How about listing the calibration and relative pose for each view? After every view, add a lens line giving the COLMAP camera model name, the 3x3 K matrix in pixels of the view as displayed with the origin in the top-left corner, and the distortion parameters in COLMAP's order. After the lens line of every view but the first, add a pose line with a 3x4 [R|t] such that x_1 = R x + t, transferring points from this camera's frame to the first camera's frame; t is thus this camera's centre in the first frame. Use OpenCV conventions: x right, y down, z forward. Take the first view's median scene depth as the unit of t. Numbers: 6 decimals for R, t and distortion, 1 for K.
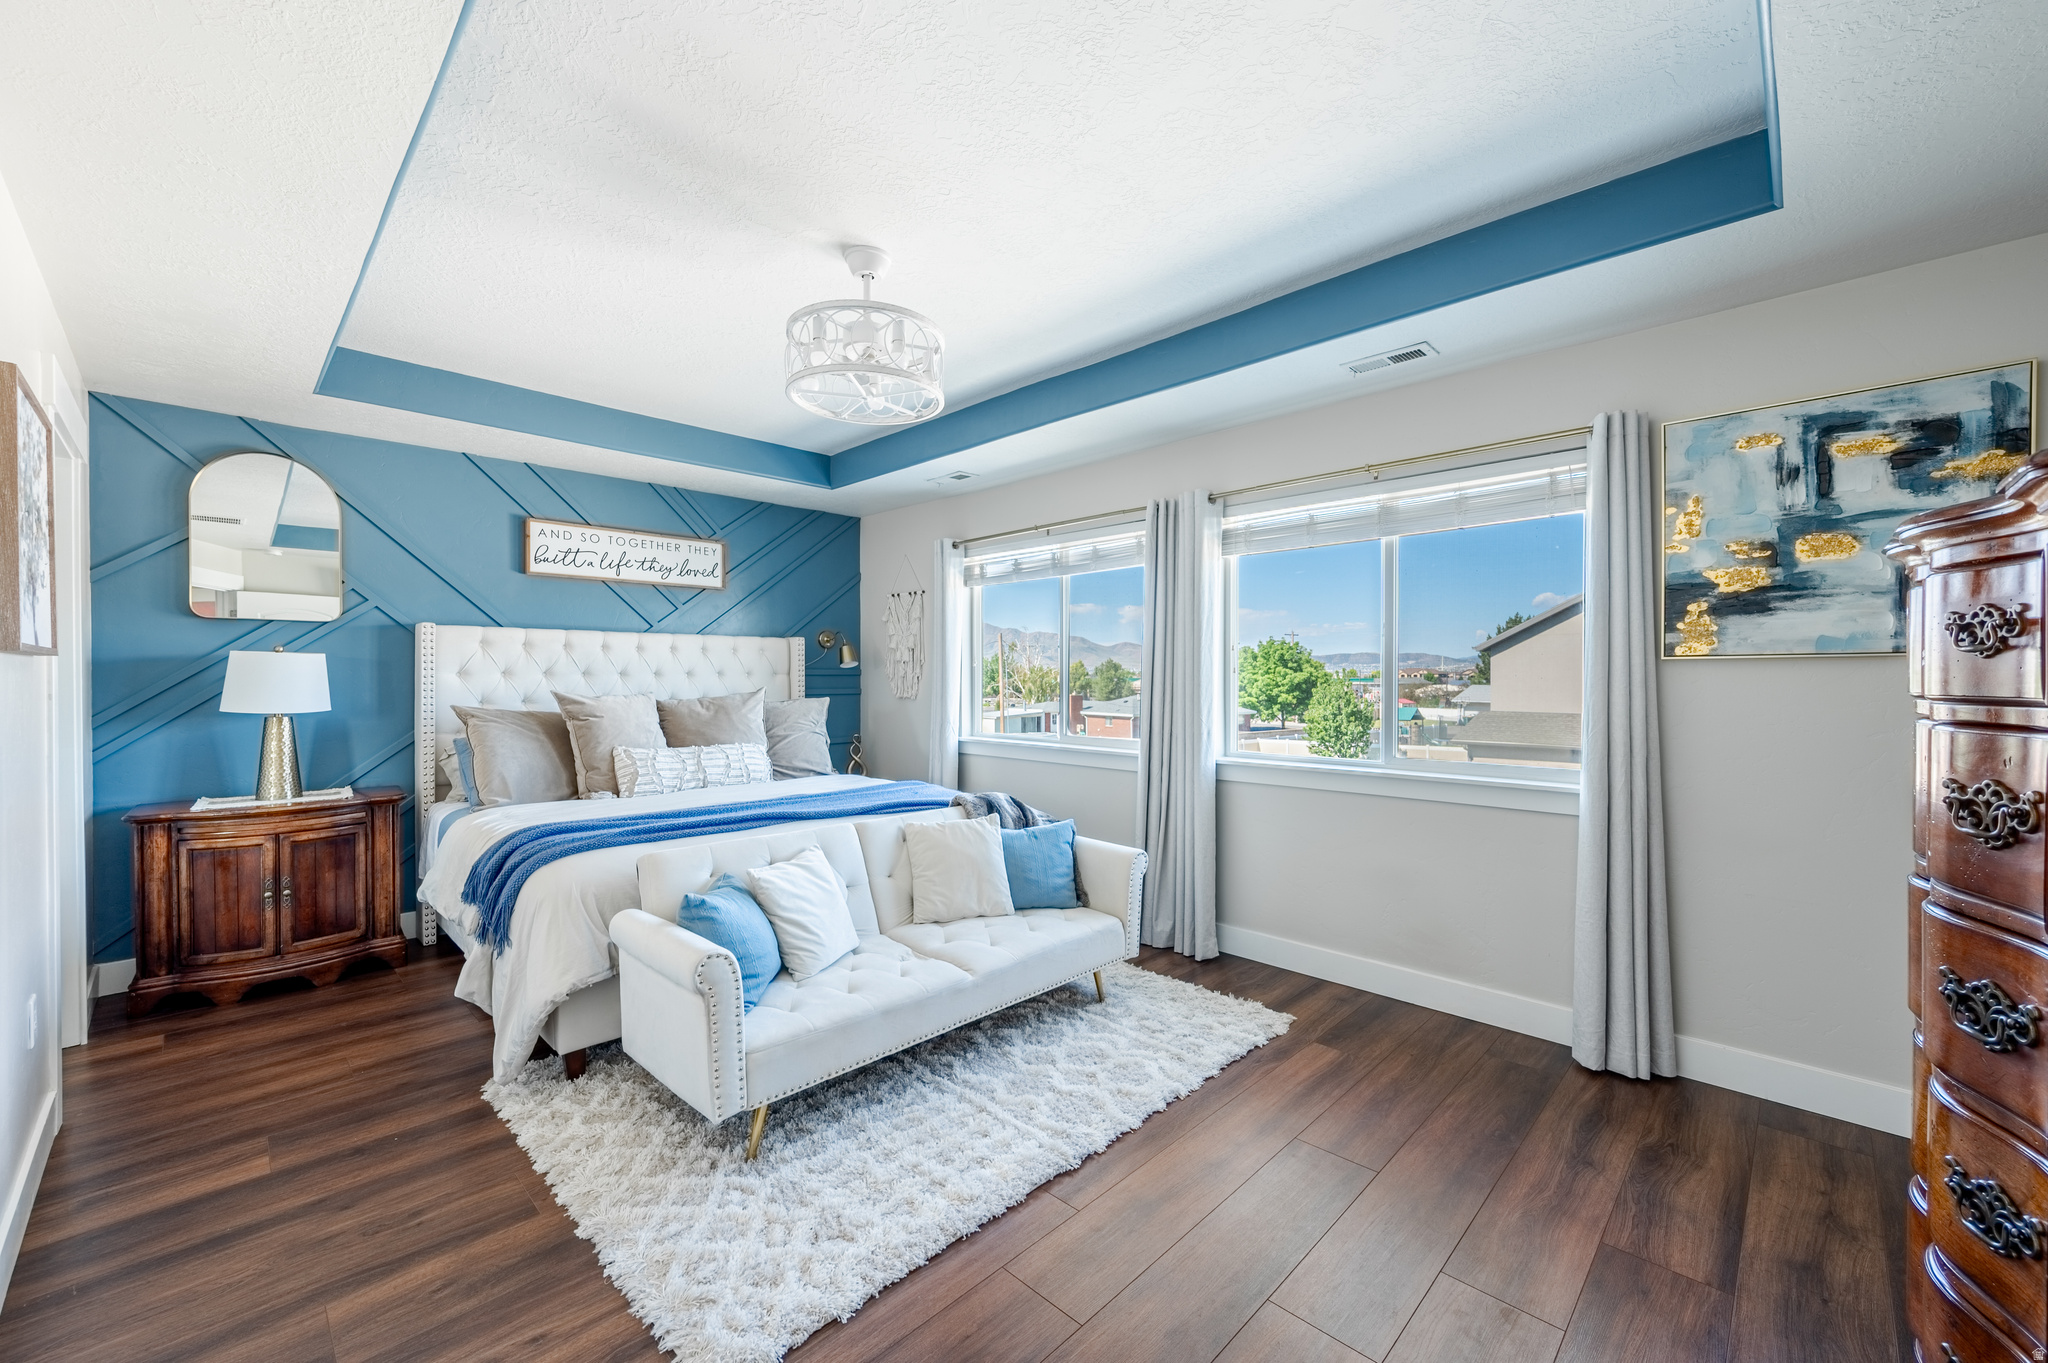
lens RADIAL K [[806.5, 0, 1028.8], [0, 806.5, 684.1], [0, 0, 1]] dist [-0.000849, -0.000115]
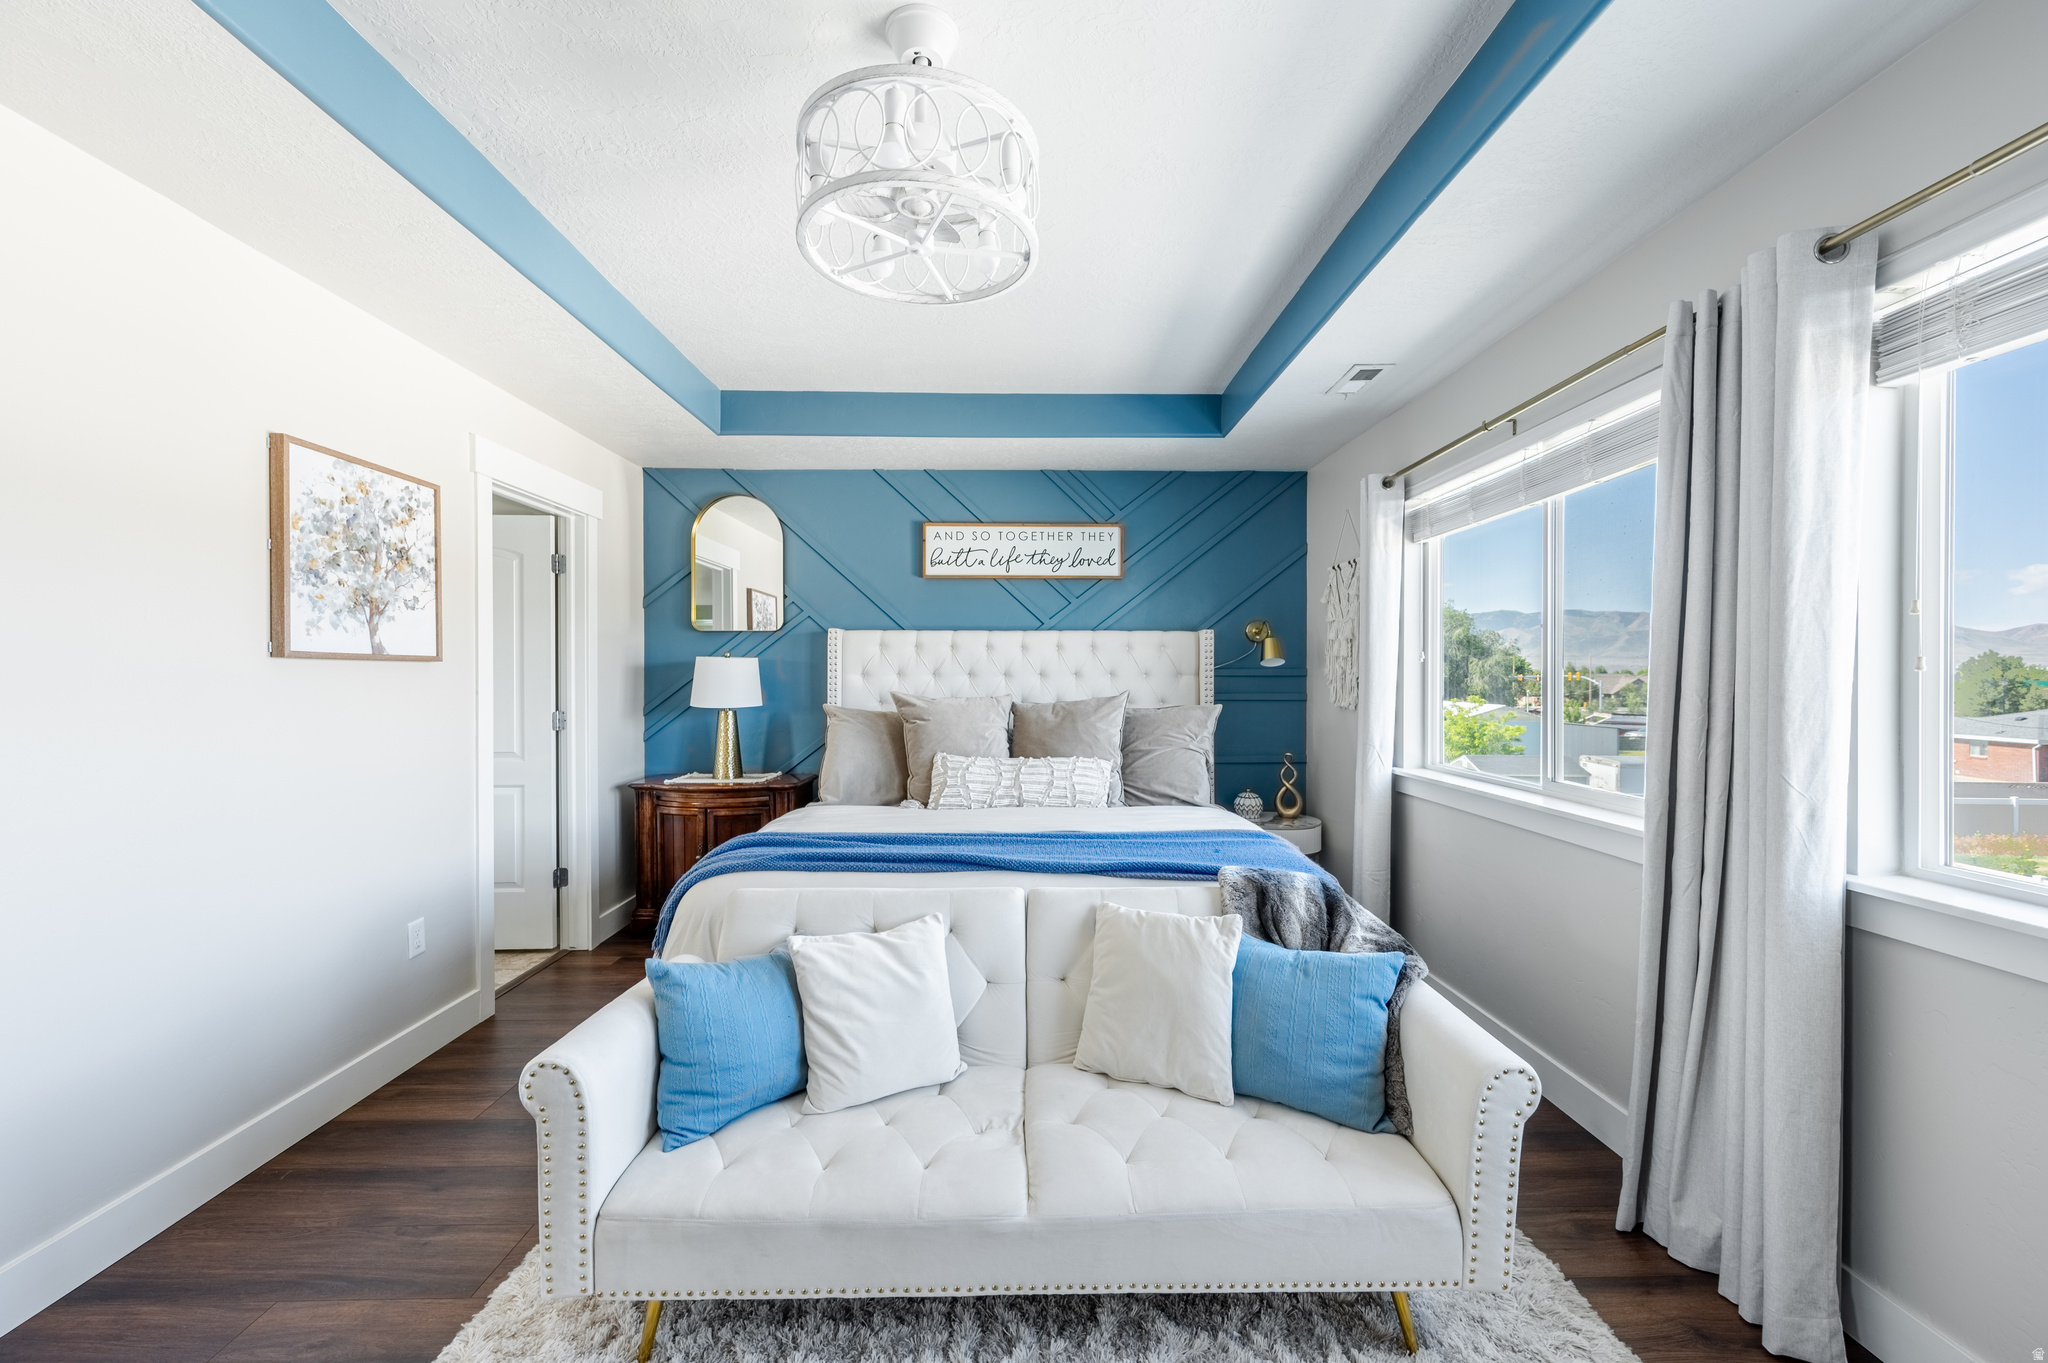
lens RADIAL K [[806.5, 0, 1030.5], [0, 806.5, 683.7], [0, 0, 1]] dist [-0.000849, -0.000115]
pose [[0.714744, 0.005695, -0.699363, 0.202841], [-0.007327, 0.999973, 0.000654, -0.003481], [0.699347, 0.004657, 0.714767, 0.381571]]
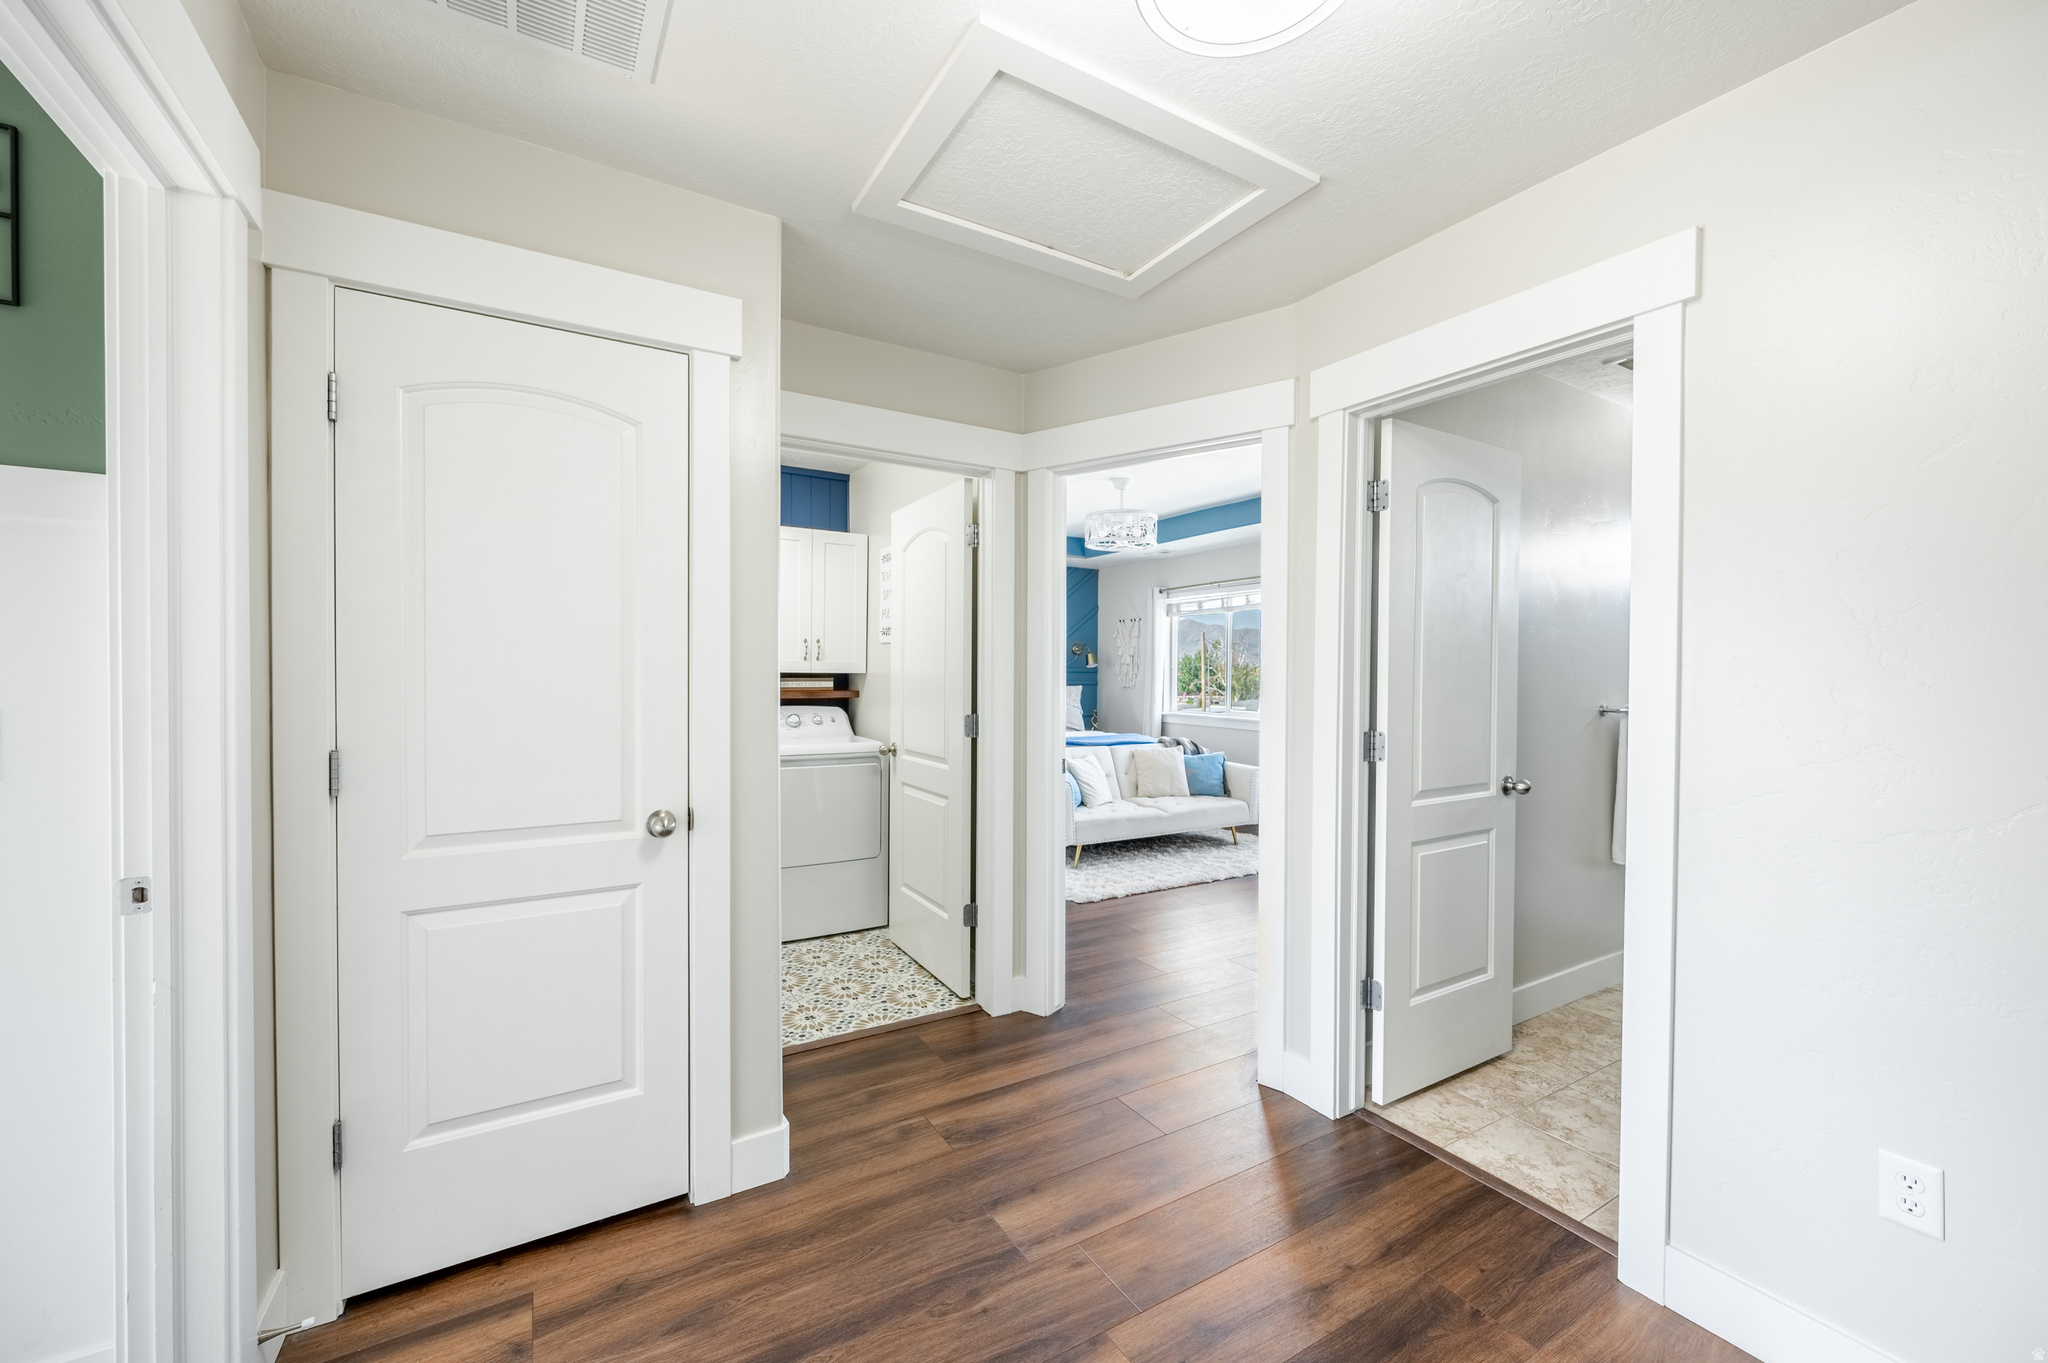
lens RADIAL K [[806.5, 0, 1027.1], [0, 806.5, 690.7], [0, 0, 1]] dist [-0.000849, -0.000115]
pose [[0.968425, 0.014045, -0.248909, 0.062589], [-0.010955, 0.999845, 0.013794, 0.005941], [0.249064, -0.010632, 0.968429, -0.739711]]
